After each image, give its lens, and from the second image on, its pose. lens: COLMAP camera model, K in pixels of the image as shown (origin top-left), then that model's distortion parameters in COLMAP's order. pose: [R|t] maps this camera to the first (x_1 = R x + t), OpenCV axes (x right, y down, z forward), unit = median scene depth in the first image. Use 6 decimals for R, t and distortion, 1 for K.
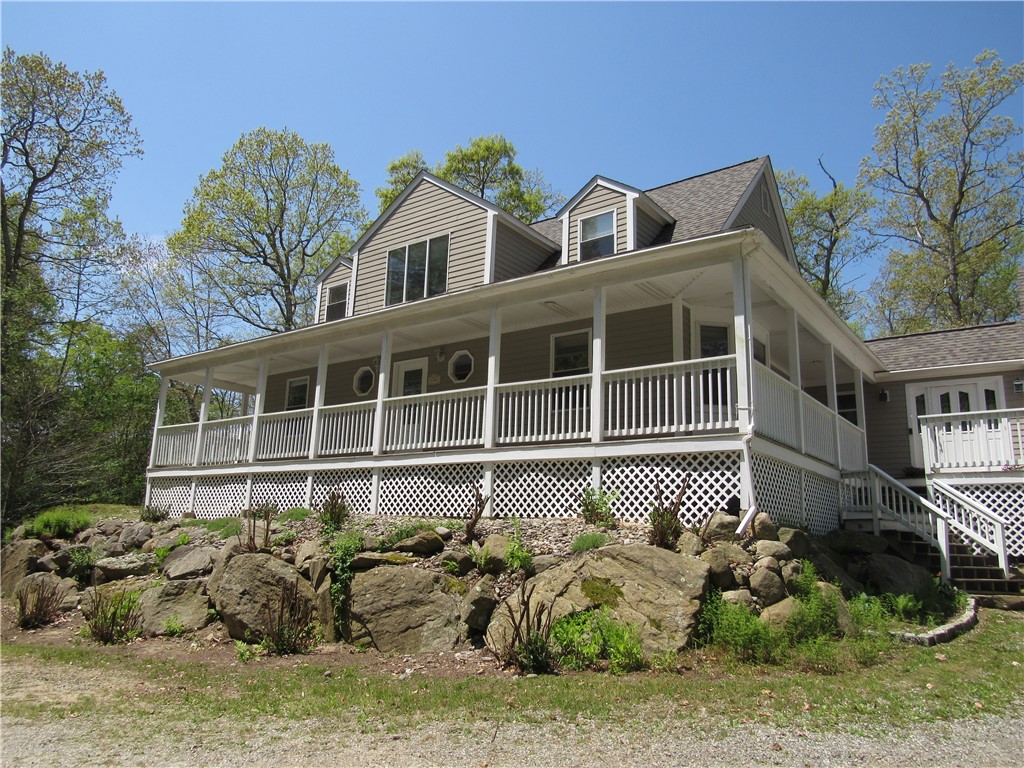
lens RADIAL K [[736.1, 0, 512.0], [0, 736.1, 384.0], [0, 0, 1]] dist [-0.021864, 0.014316]
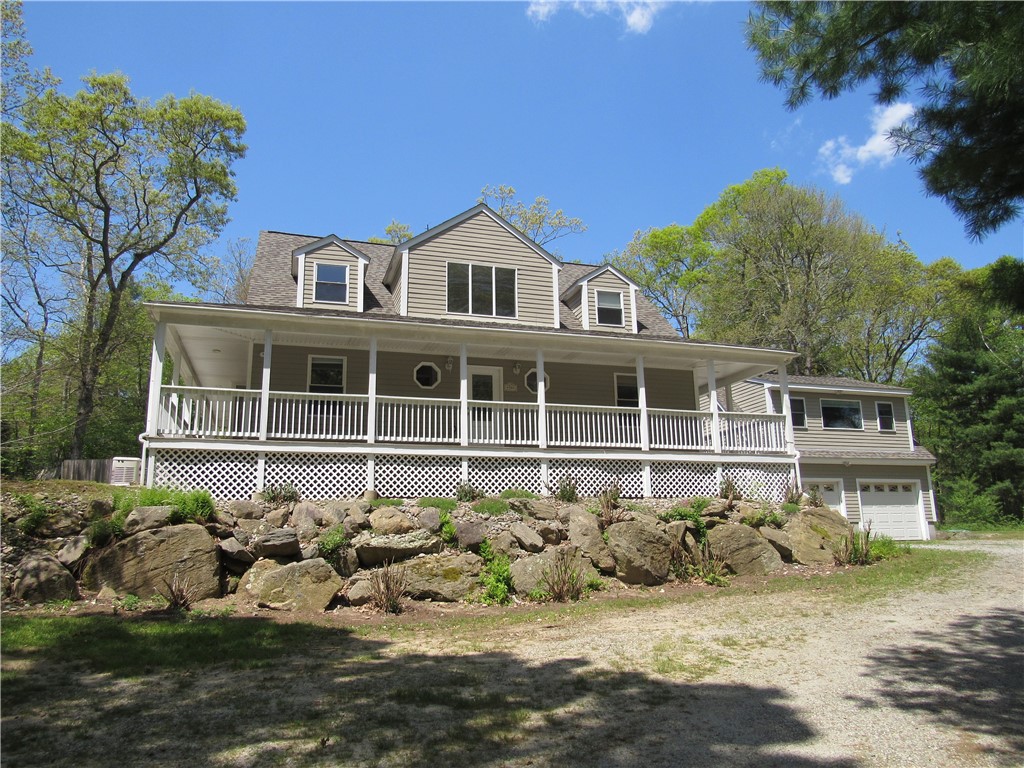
lens RADIAL K [[736.0, 0, 527.7], [0, 736.0, 383.7], [0, 0, 1]] dist [-0.003086, 0.000843]
pose [[0.568786, 0.135600, 0.811230, -1.460926], [-0.133948, 0.988420, -0.071302, 0.096340], [-0.811505, -0.068107, 0.580363, 0.363826]]
